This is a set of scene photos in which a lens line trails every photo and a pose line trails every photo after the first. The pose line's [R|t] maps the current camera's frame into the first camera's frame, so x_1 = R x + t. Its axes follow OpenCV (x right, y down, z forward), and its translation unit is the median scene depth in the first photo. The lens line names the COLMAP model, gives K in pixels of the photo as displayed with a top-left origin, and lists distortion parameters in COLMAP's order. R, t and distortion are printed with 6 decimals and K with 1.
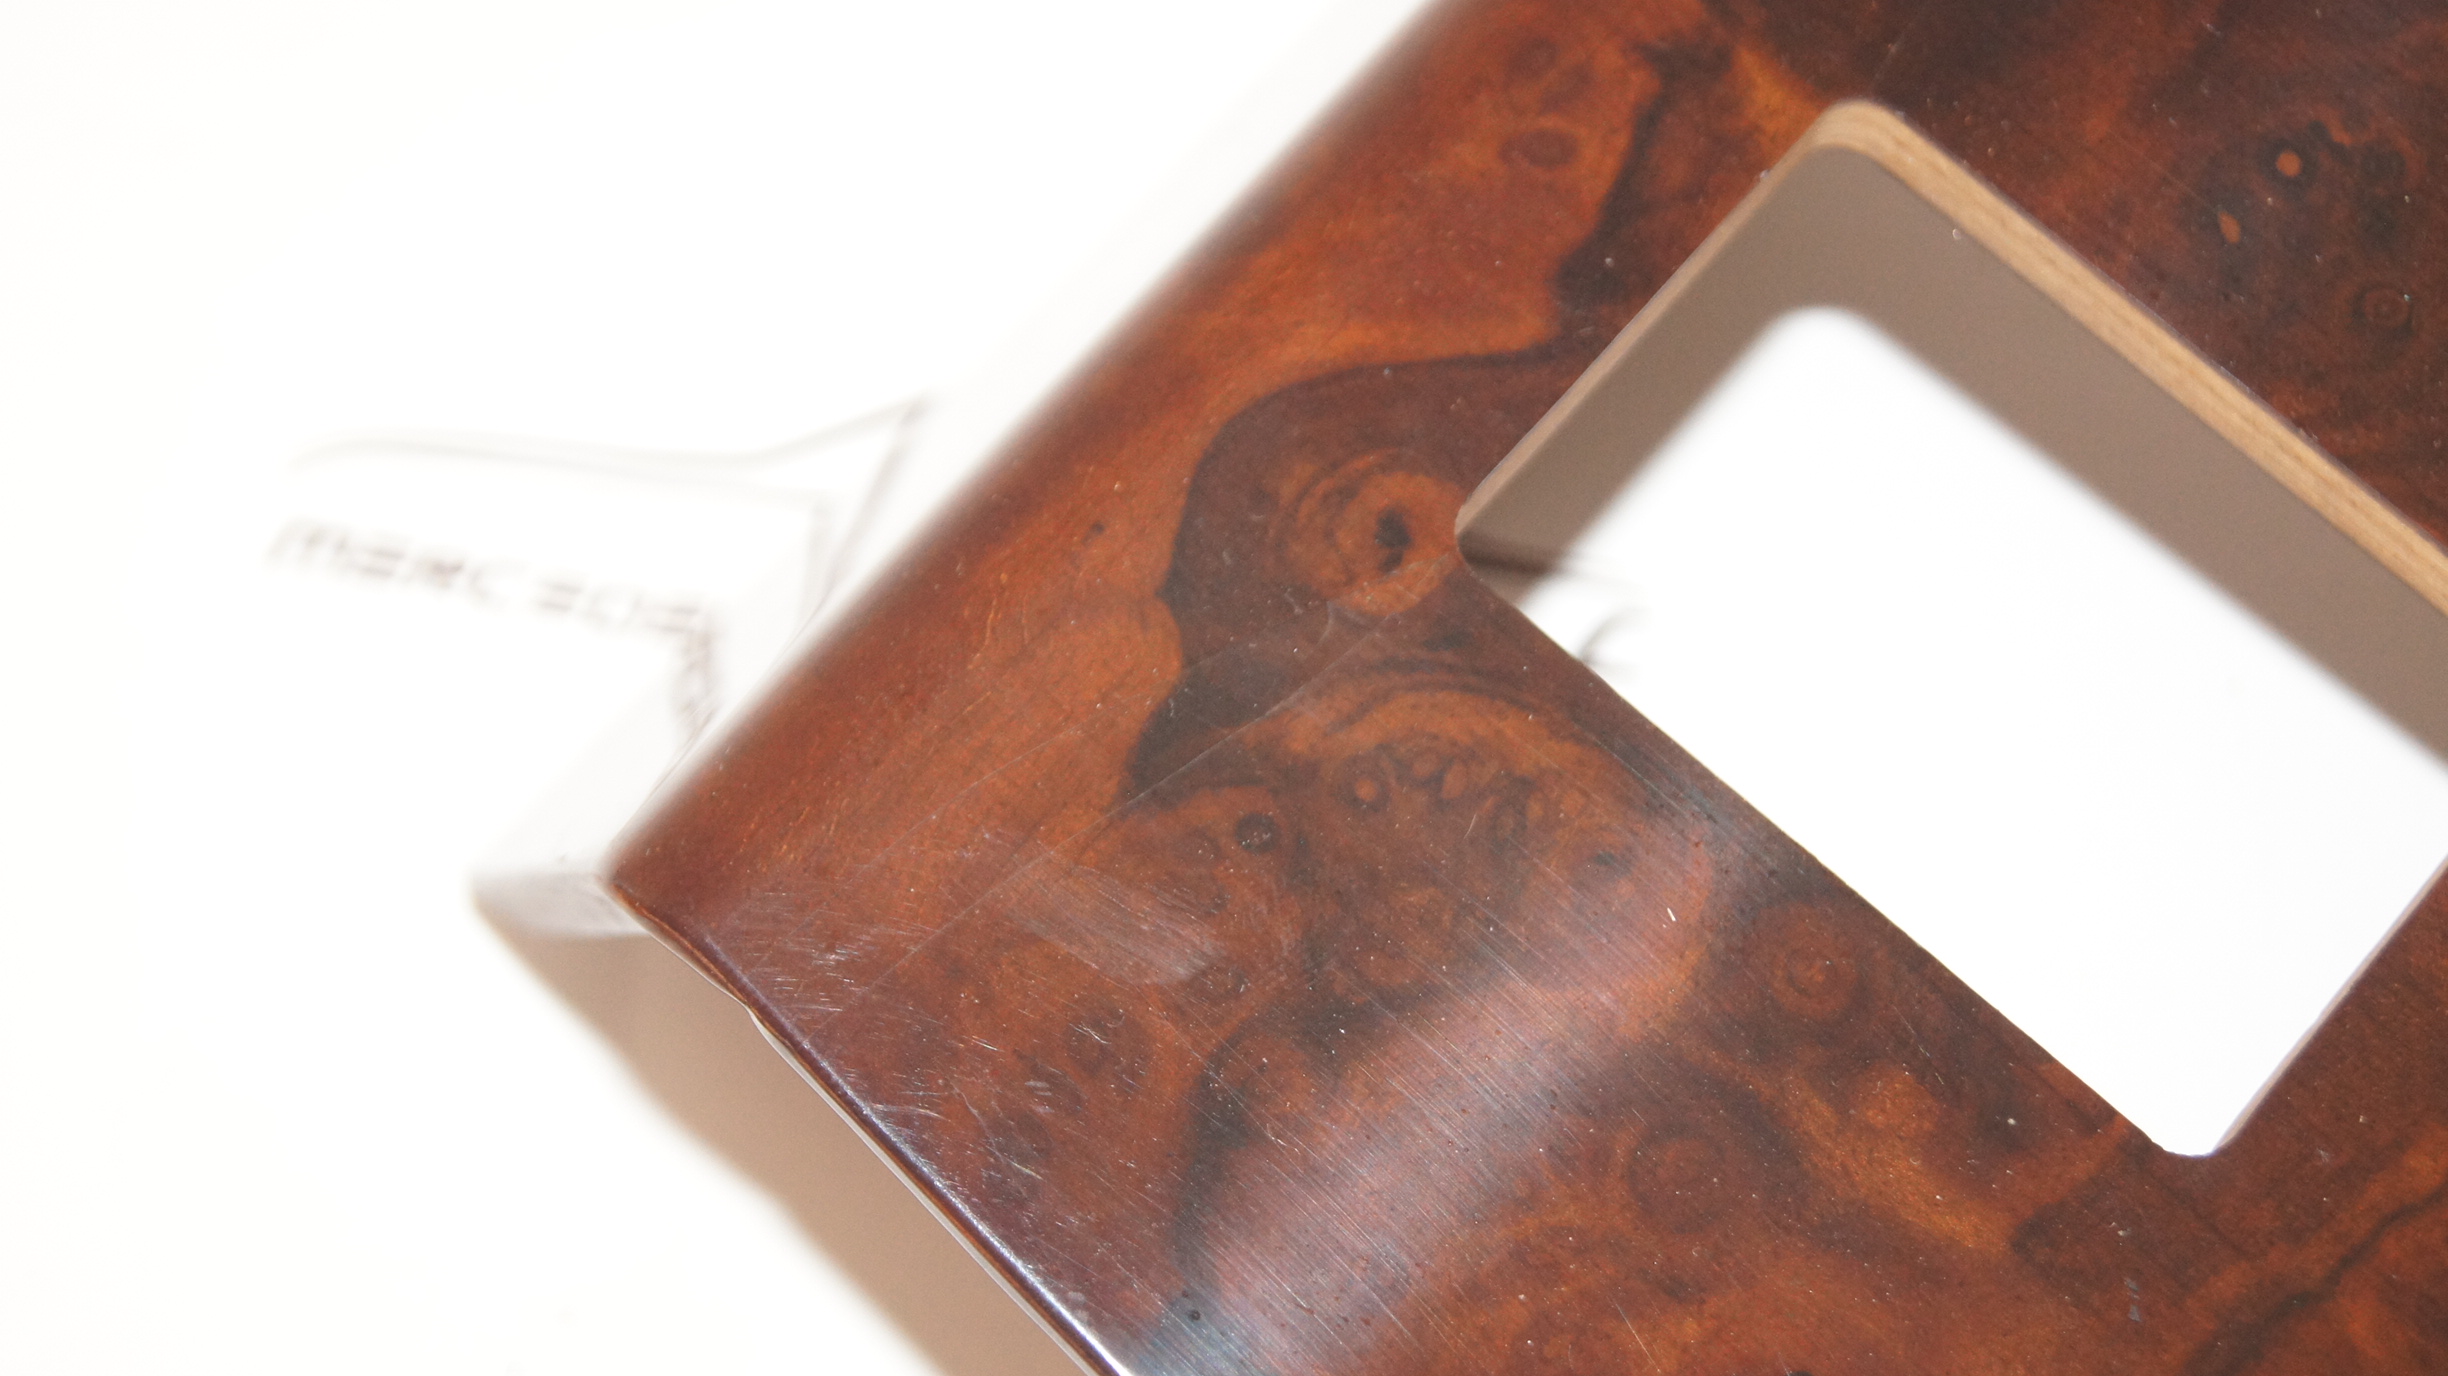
lens RADIAL K [[4914.0, 0, 1226.1], [0, 4914.0, 691.4], [0, 0, 1]] dist [-0.022785, 0.000000]
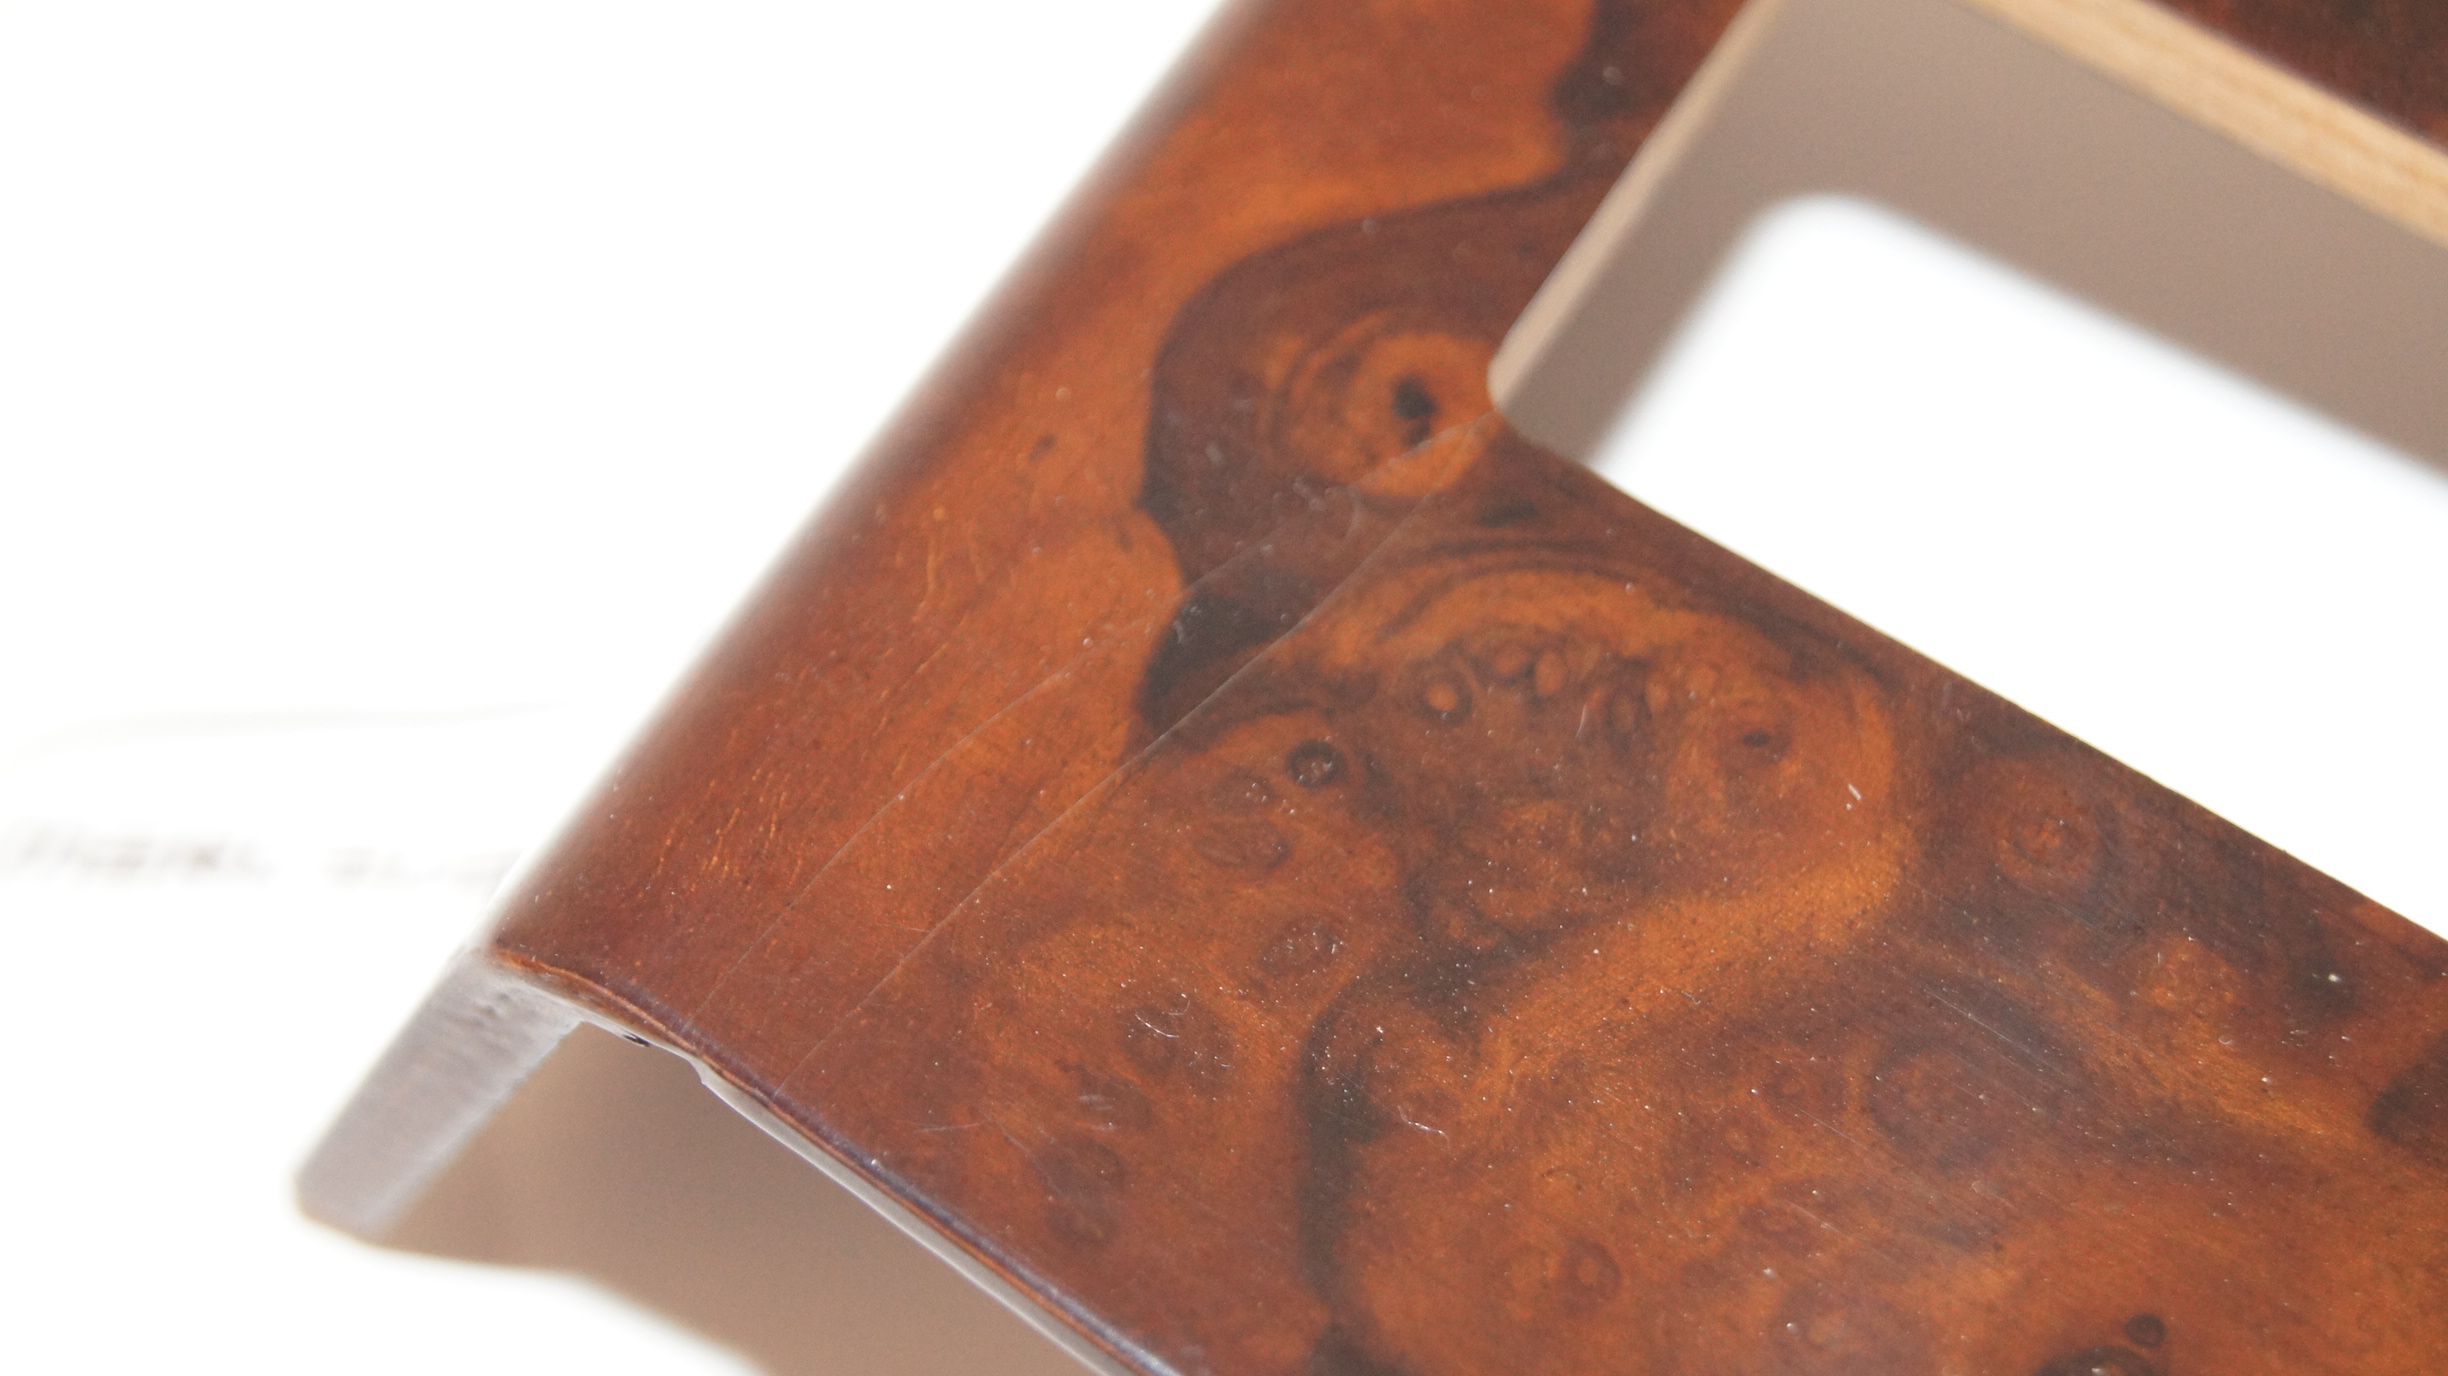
lens RADIAL K [[4914.0, 0, 1220.3], [0, 4914.0, 684.8], [0, 0, 1]] dist [-0.022785, 0.000000]
pose [[0.987685, -0.140573, 0.068682, -0.060096], [0.148446, 0.980652, -0.127613, 0.113310], [-0.049415, 0.136237, 0.989443, 0.230045]]
